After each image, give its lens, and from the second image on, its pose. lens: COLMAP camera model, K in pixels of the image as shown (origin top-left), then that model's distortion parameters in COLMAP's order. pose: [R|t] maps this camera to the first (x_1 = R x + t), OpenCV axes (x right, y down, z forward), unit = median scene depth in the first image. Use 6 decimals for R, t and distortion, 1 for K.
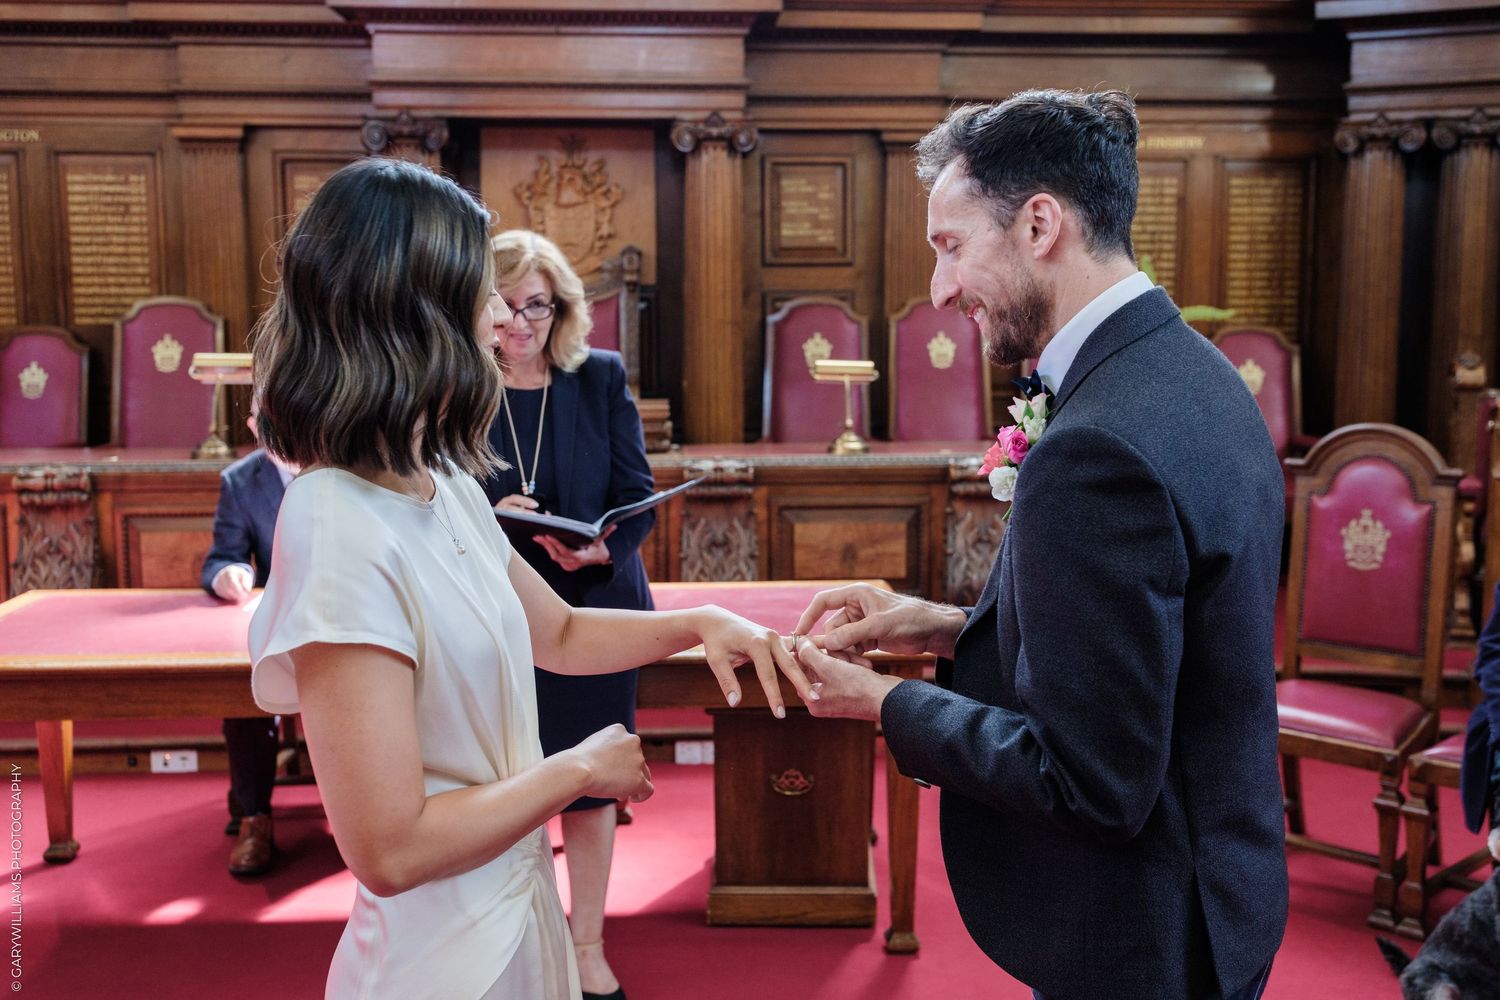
lens RADIAL K [[1517.2, 0, 751.3], [0, 1517.2, 491.6], [0, 0, 1]] dist [0.001524, 0.000000]
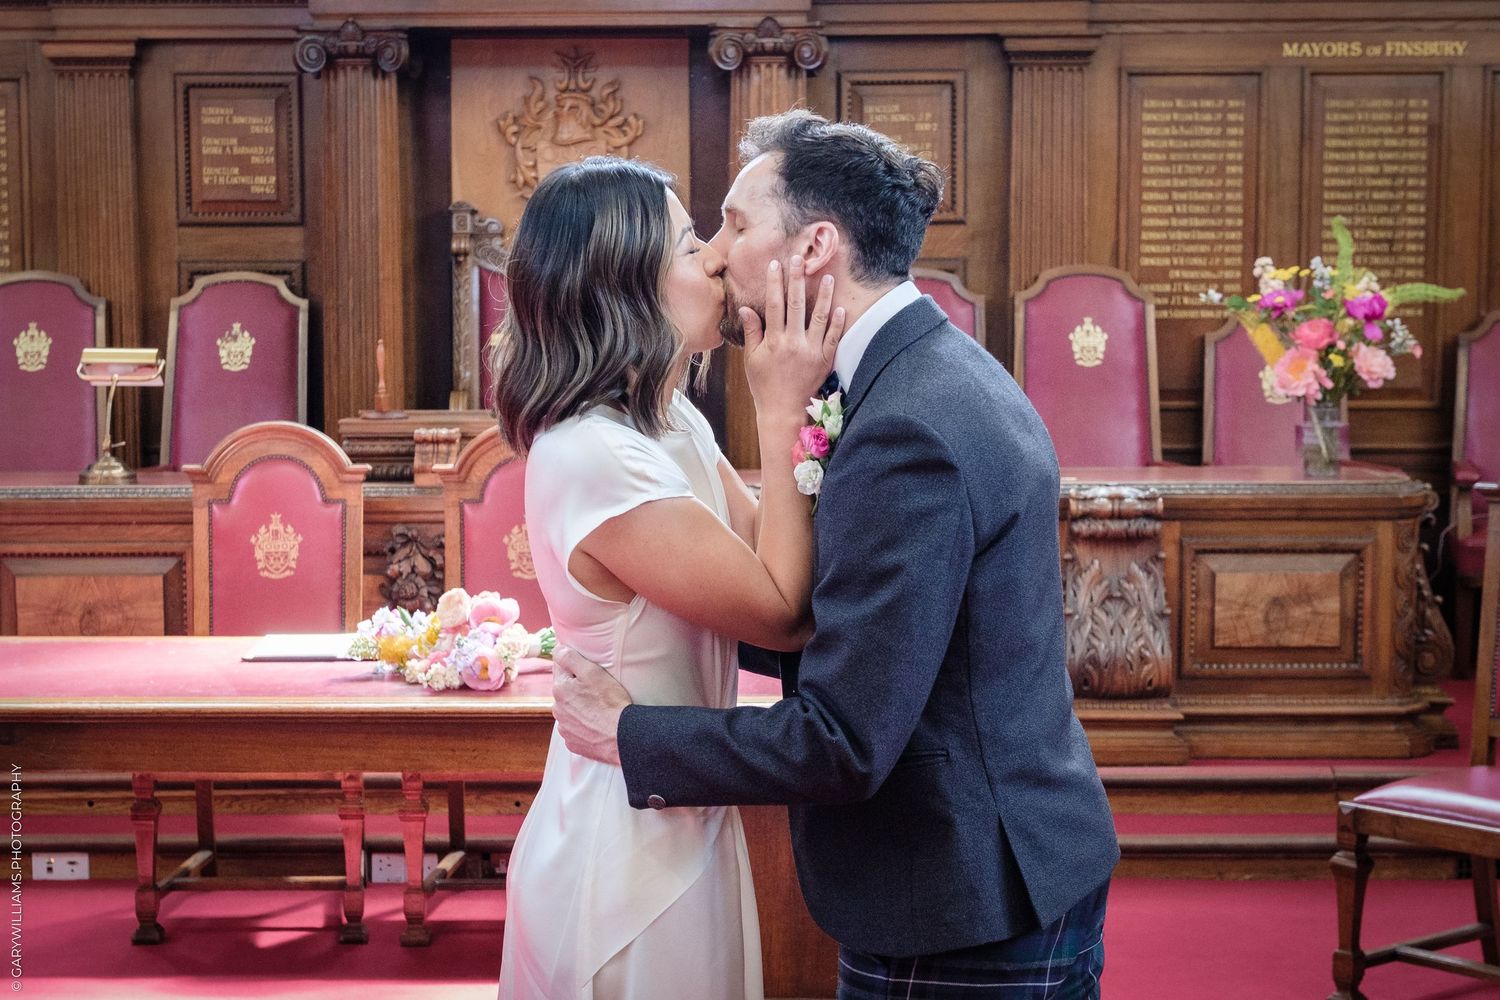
lens RADIAL K [[2514.4, 0, 673.5], [0, 2514.4, 557.7], [0, 0, 1]] dist [-0.022308, 0.000000]
pose [[0.996332, 0.006809, -0.085296, 0.033621], [-0.007415, 0.999949, -0.006785, 0.018038], [0.085245, 0.007392, 0.996333, -0.197796]]
